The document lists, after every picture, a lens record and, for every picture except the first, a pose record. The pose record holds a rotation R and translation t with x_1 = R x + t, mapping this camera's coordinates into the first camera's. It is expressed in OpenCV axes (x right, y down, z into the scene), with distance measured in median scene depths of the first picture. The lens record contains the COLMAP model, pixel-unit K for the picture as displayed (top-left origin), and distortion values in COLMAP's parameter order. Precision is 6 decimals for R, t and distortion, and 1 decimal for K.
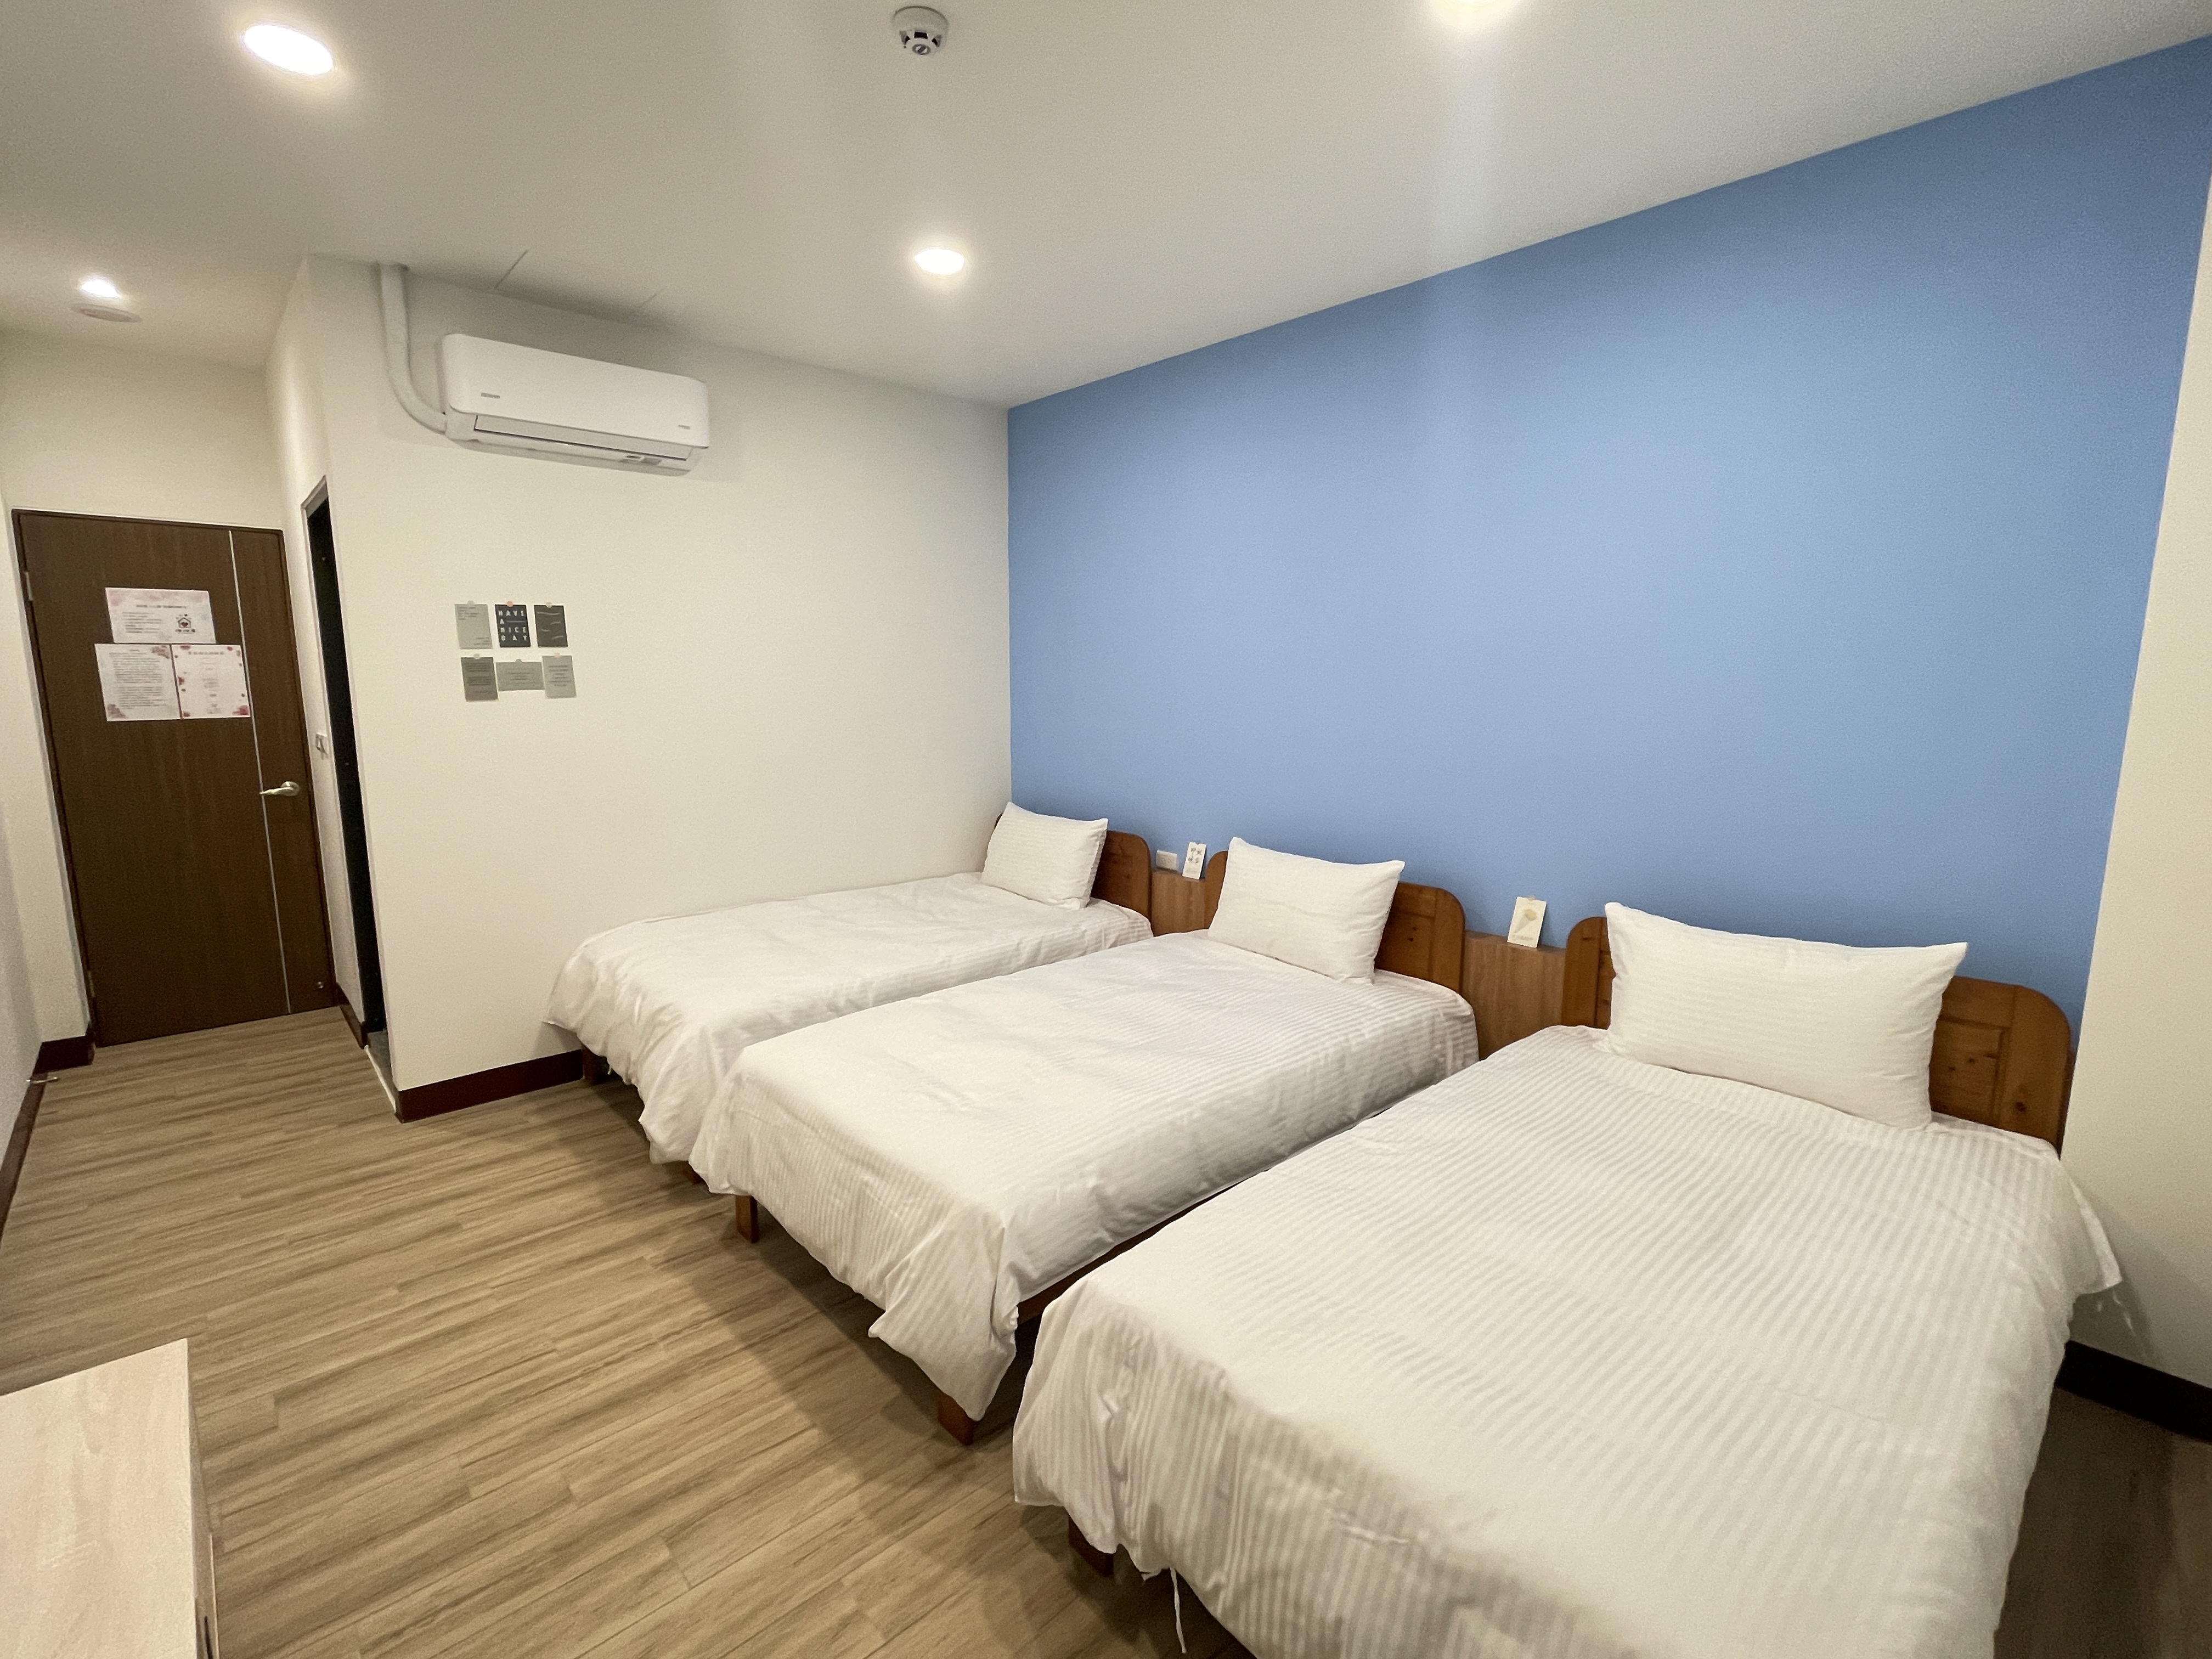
lens RADIAL K [[1003.5, 0, 1114.2], [0, 1003.5, 835.2], [0, 0, 1]] dist [-0.018512, 0.002870]
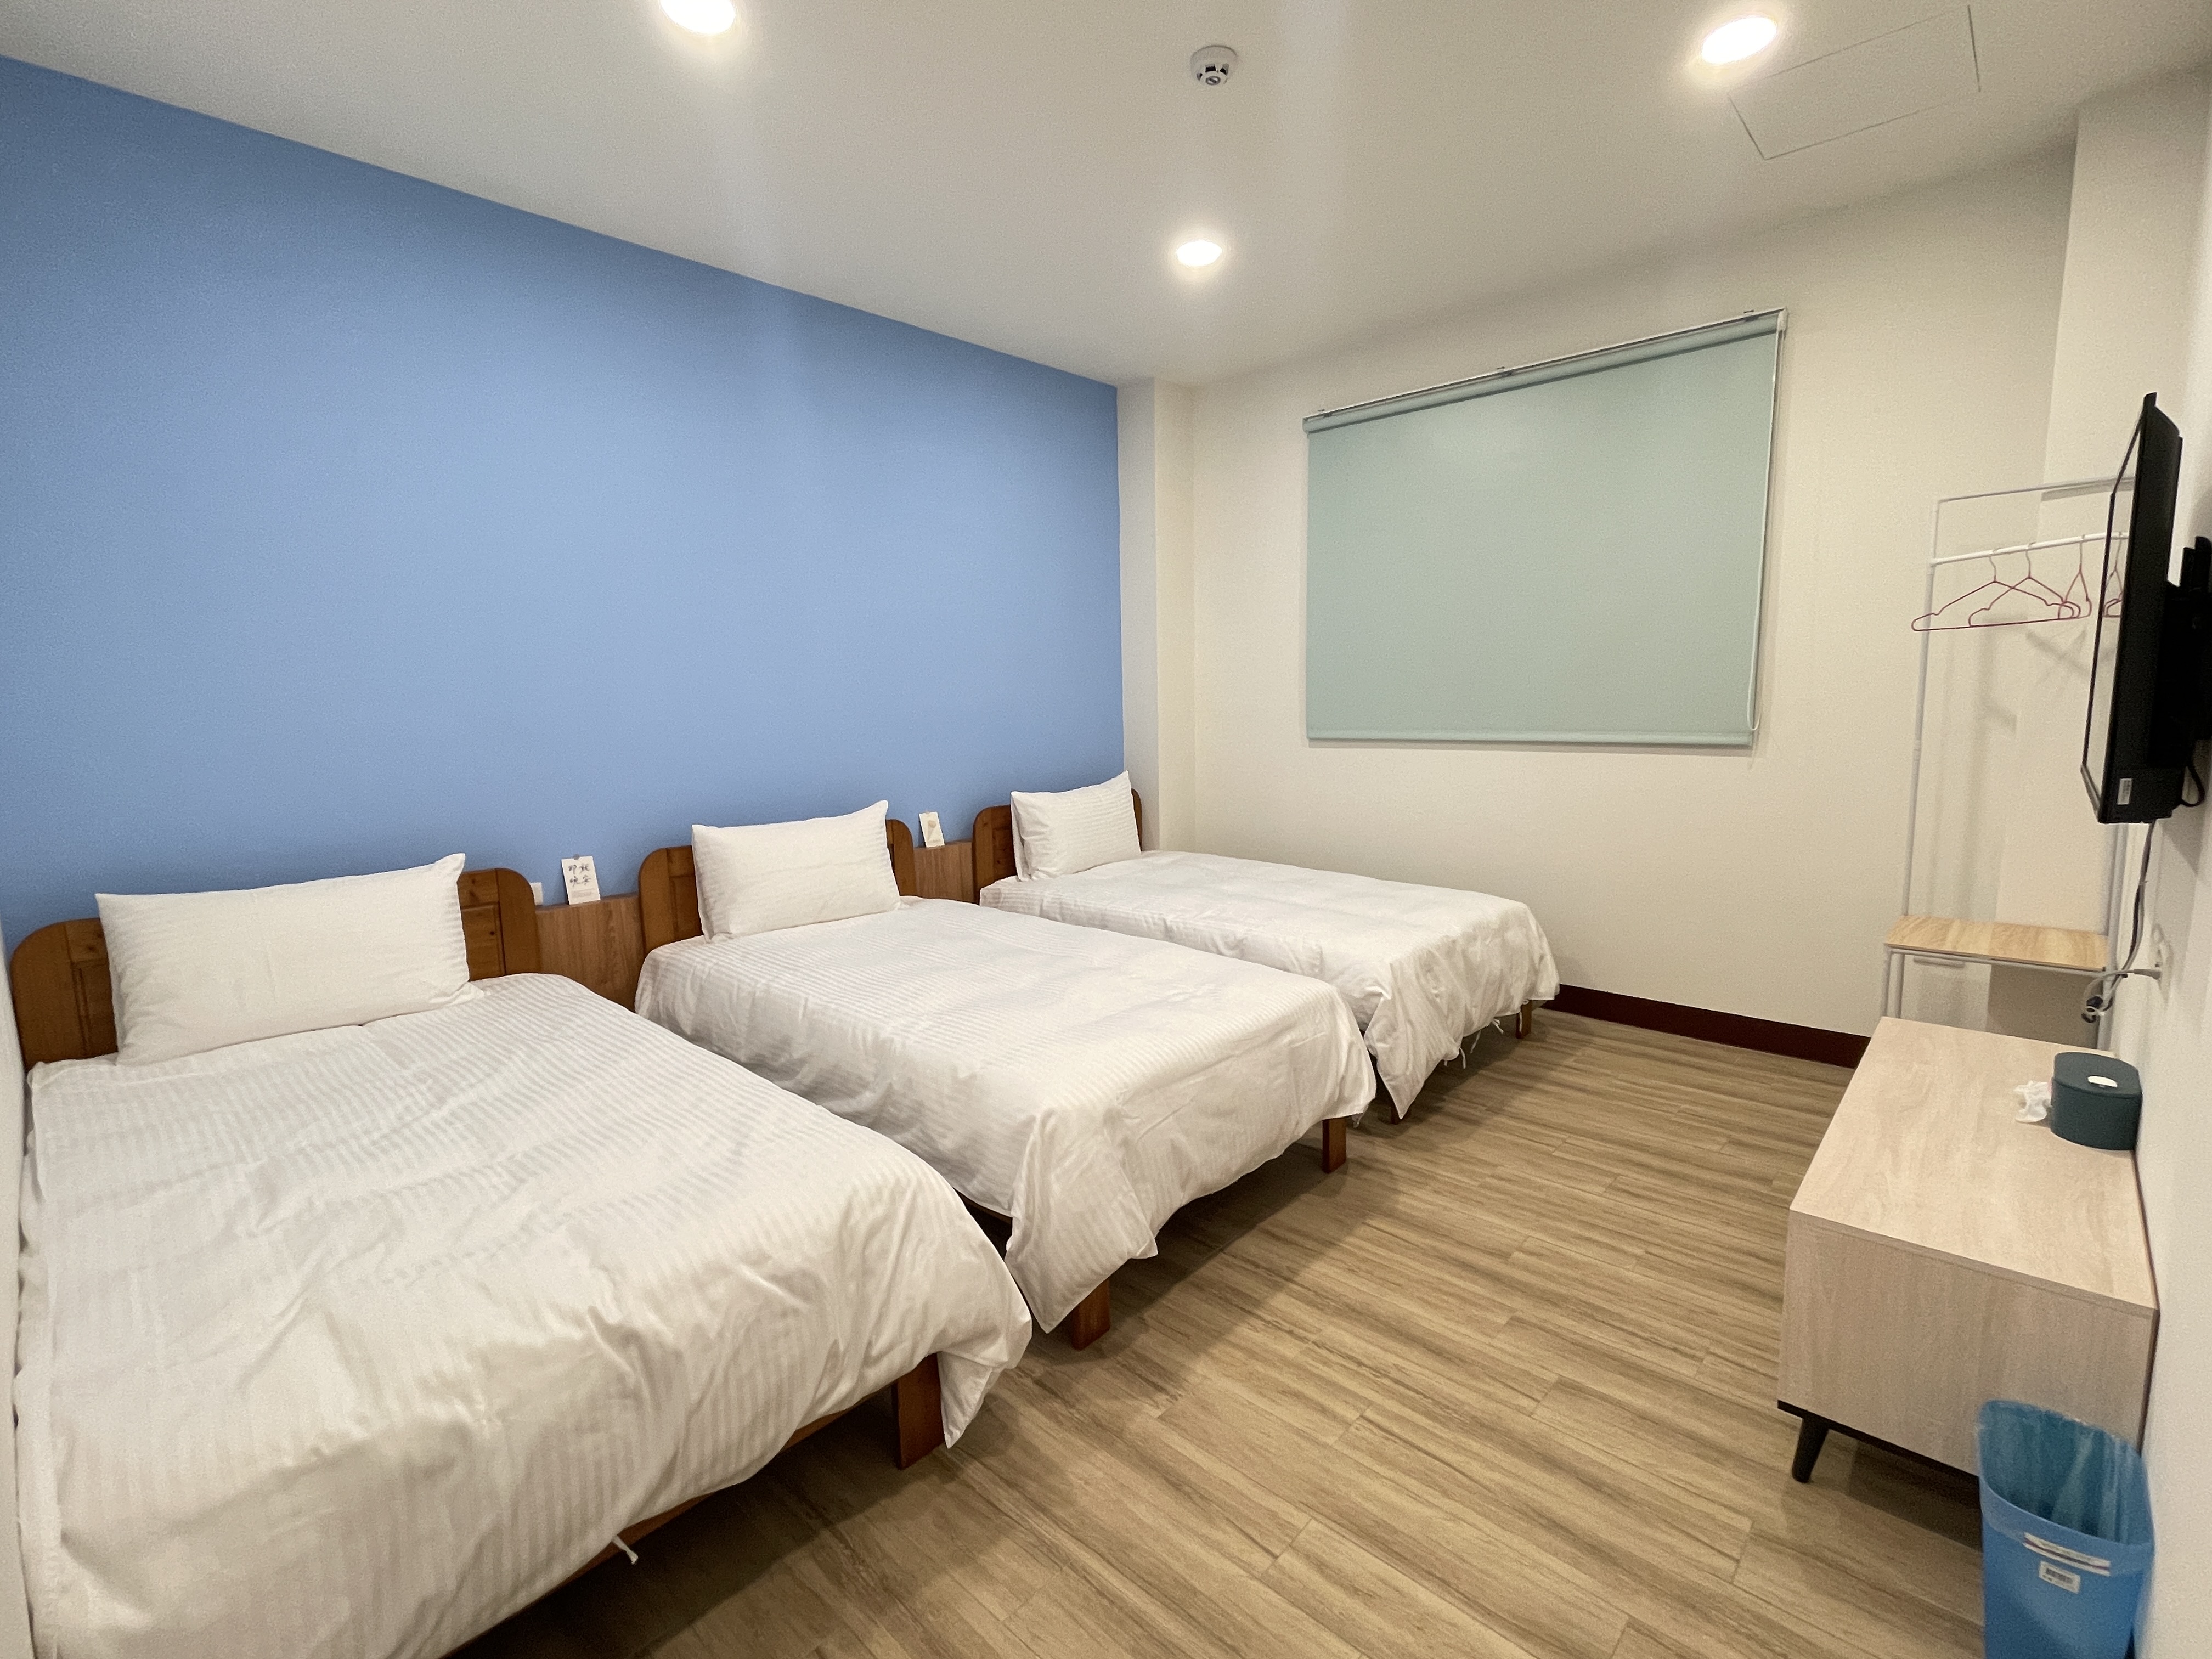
lens RADIAL K [[1003.5, 0, 1098.1], [0, 1003.5, 835.5], [0, 0, 1]] dist [-0.018512, 0.002870]
pose [[-0.065398, -0.146677, 0.987020, -1.406388], [0.175088, 0.972106, 0.156061, -0.114537], [-0.982378, 0.183021, -0.037892, 1.269530]]
